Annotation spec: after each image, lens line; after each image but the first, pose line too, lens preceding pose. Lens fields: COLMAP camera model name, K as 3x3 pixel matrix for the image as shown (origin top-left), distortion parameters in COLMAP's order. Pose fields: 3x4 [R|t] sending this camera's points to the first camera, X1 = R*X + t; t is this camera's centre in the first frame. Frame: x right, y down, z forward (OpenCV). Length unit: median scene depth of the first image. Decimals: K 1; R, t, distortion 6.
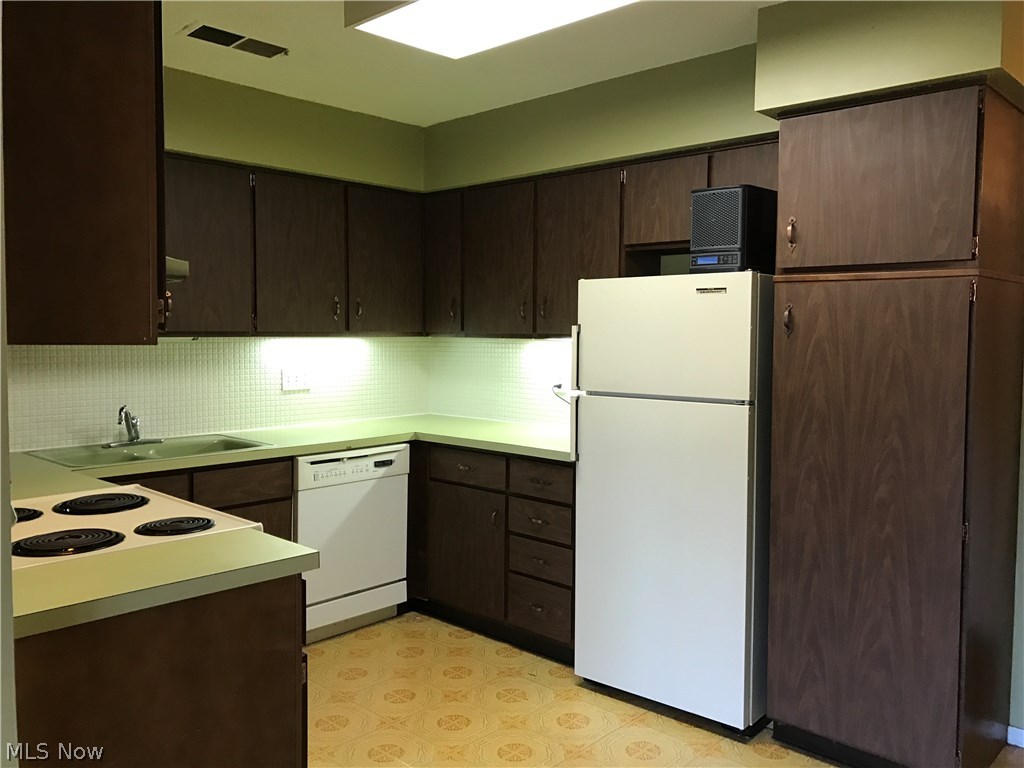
lens RADIAL K [[842.8, 0, 512.0], [0, 842.8, 384.0], [0, 0, 1]] dist [0.038295, -0.000062]
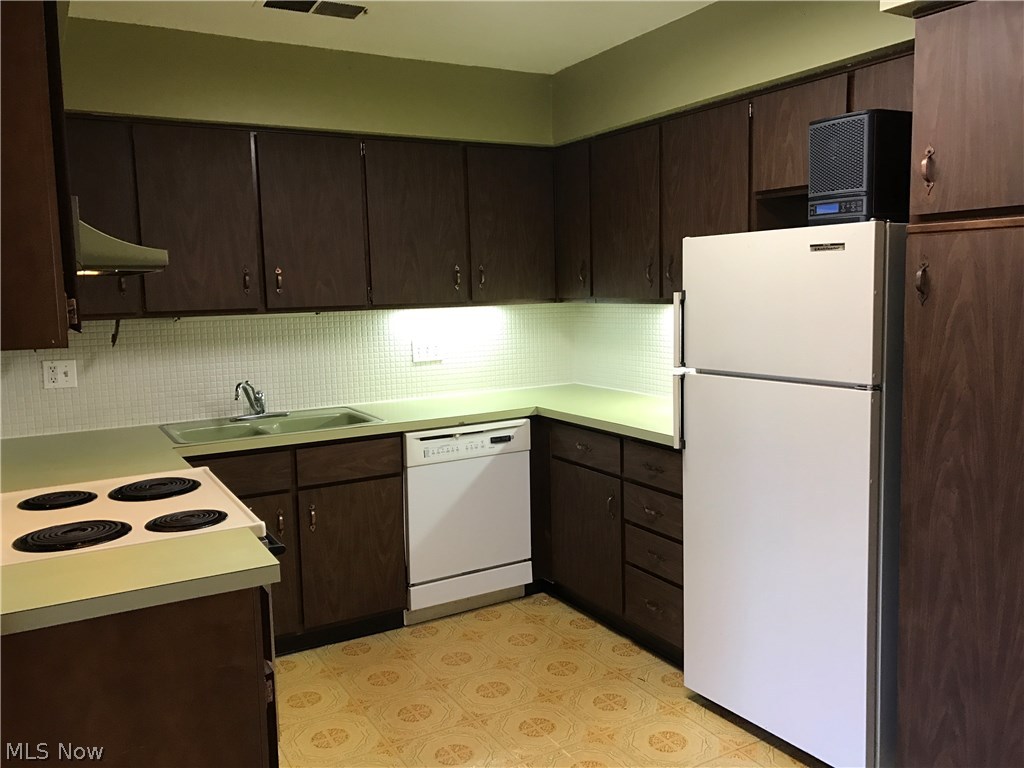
lens RADIAL K [[841.1, 0, 512.0], [0, 841.1, 384.0], [0, 0, 1]] dist [0.031955, -0.012847]
pose [[0.957323, 0.004240, -0.288991, 0.150377], [0.012195, 0.998409, 0.055046, -0.023493], [0.288764, -0.056221, 0.955748, 0.113834]]
